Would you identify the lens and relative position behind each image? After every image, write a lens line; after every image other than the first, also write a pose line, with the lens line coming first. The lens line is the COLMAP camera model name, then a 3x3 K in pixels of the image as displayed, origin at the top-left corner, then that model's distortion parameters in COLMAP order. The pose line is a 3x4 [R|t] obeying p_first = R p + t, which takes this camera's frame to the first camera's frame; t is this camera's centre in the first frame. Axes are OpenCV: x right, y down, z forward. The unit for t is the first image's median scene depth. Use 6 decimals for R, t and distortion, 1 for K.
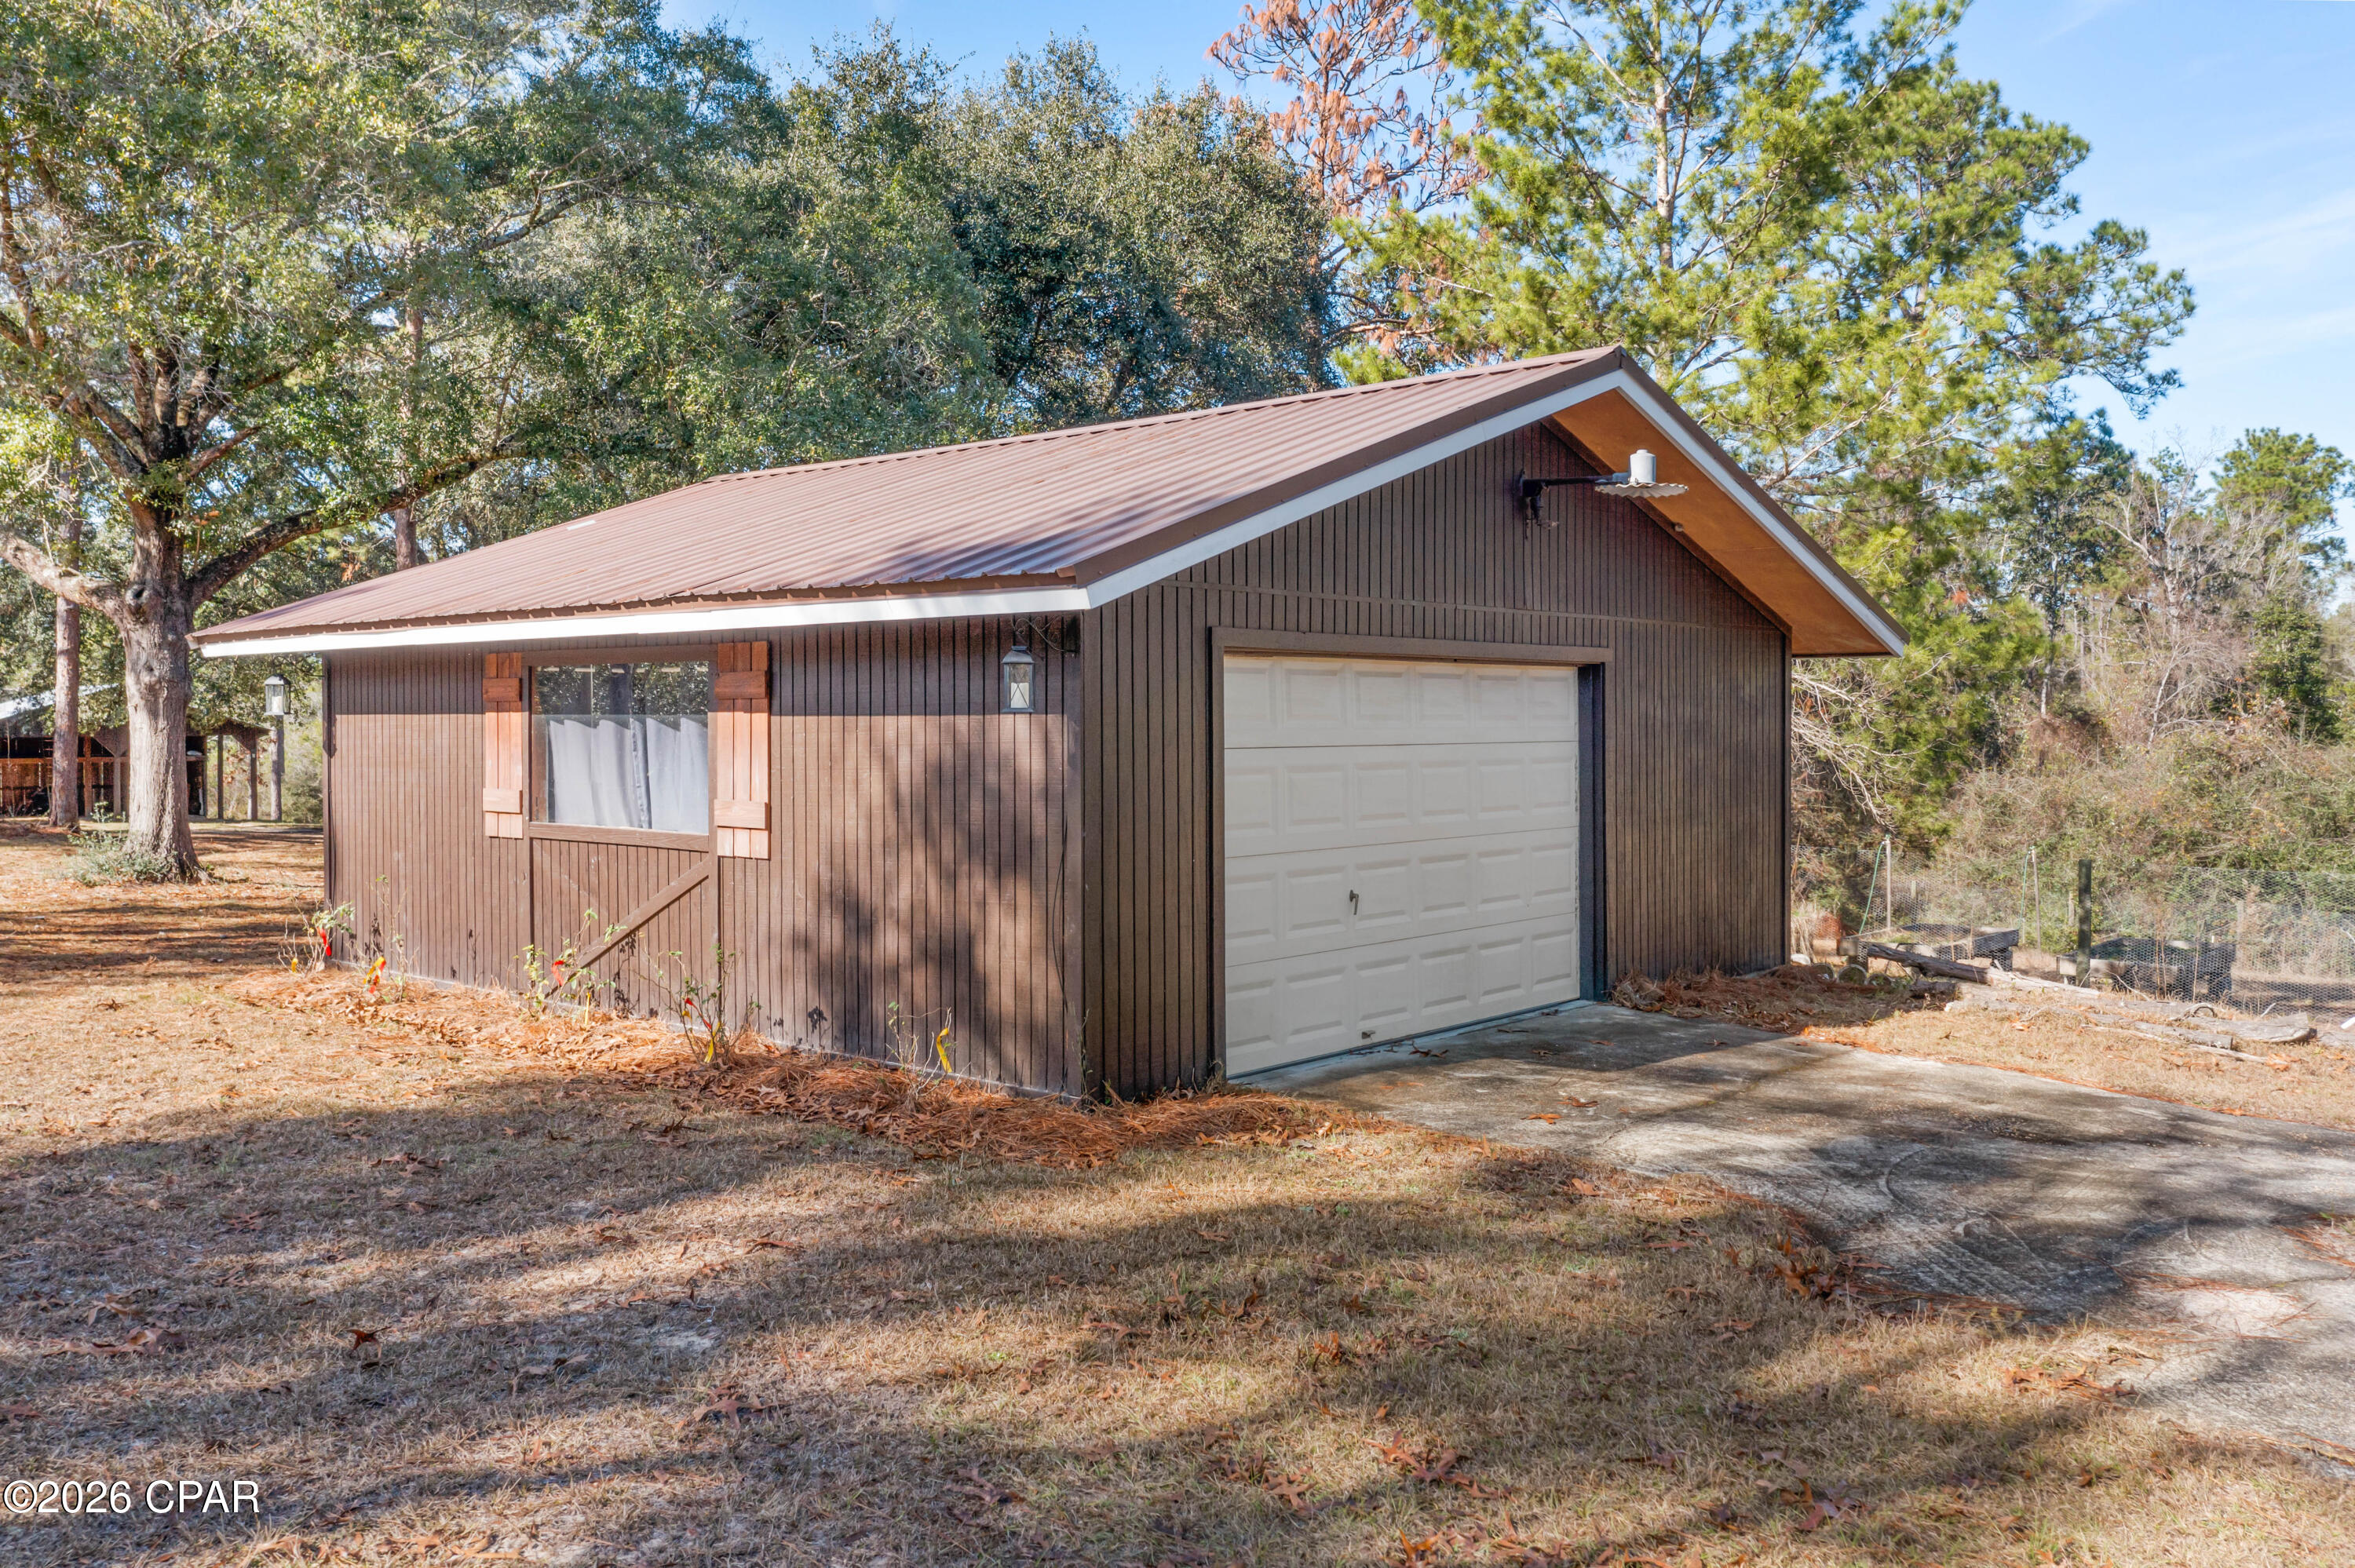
lens RADIAL K [[1905.2, 0, 1177.5], [0, 1905.2, 784.0], [0, 0, 1]] dist [-0.006628, 0.015226]
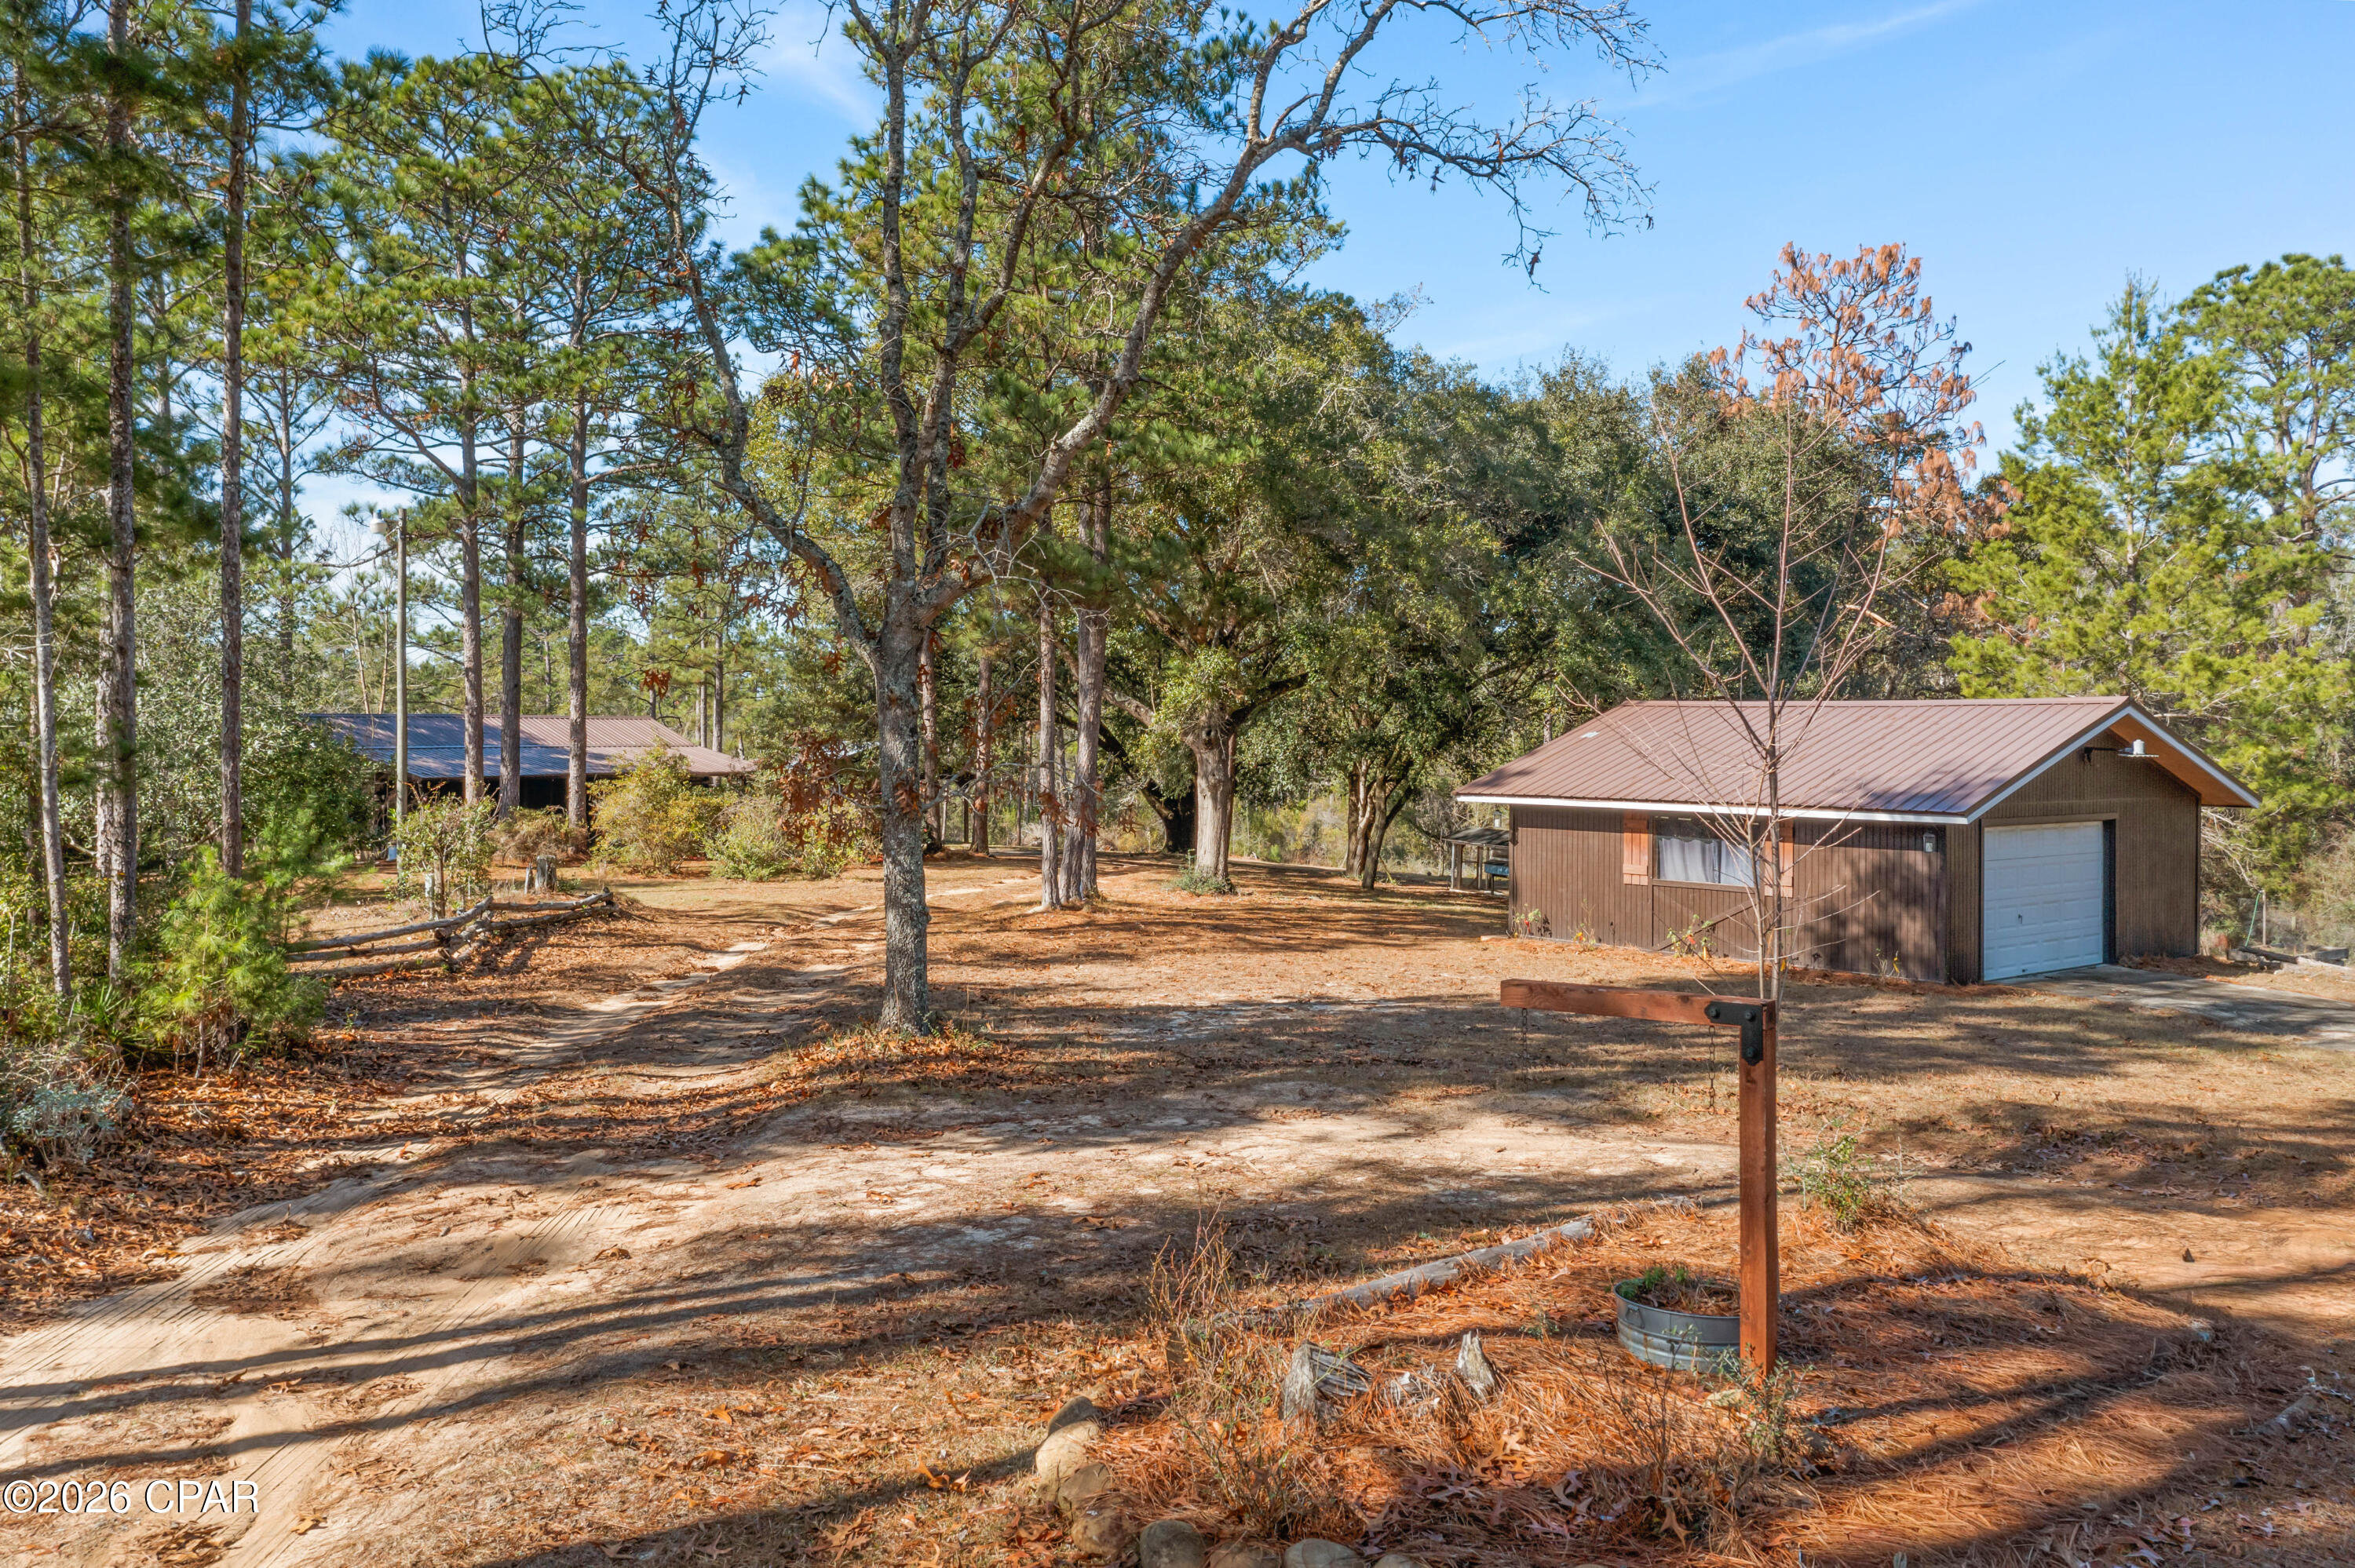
lens RADIAL K [[1905.2, 0, 1177.5], [0, 1905.2, 784.0], [0, 0, 1]] dist [-0.006628, 0.015226]
pose [[0.984456, 0.011781, -0.175239, -0.508391], [-0.013158, 0.999891, -0.006697, -0.077654], [0.175141, 0.008899, 0.984503, -1.524437]]
